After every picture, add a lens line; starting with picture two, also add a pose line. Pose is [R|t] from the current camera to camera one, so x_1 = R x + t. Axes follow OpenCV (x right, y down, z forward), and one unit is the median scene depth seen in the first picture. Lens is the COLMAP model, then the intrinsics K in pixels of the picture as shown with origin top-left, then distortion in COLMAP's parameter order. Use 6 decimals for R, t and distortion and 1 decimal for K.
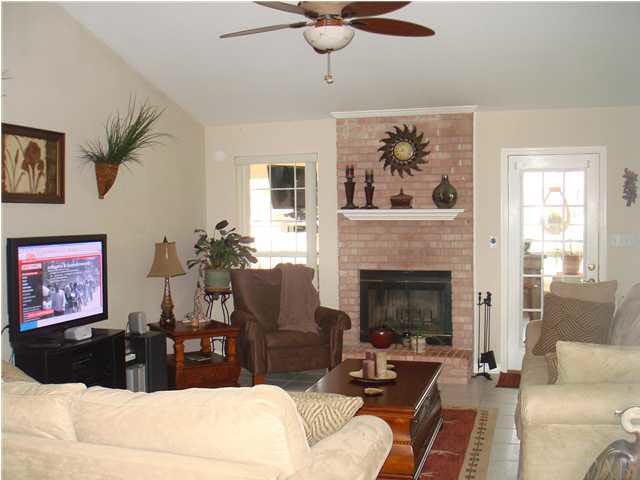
lens RADIAL K [[745.7, 0, 320.0], [0, 745.7, 240.0], [0, 0, 1]] dist [-0.088582, -0.029547]
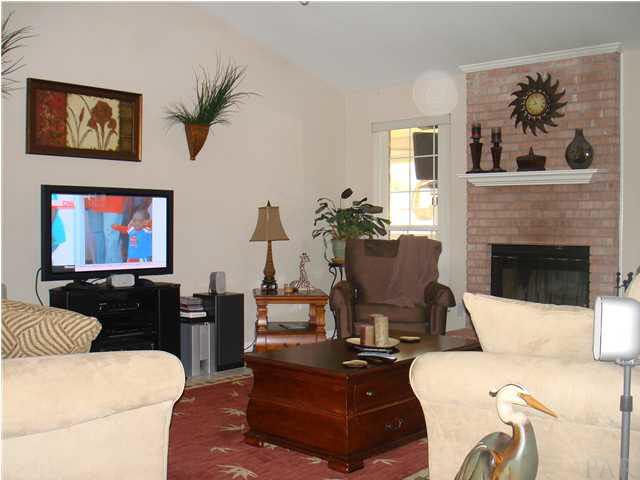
lens RADIAL K [[745.7, 0, 320.0], [0, 745.7, 240.0], [0, 0, 1]] dist [-0.088582, -0.029547]
pose [[0.890751, 0.021109, -0.454000, 0.279721], [-0.027269, 0.999603, -0.007025, 0.048638], [0.453672, 0.018638, 0.890974, 0.140969]]
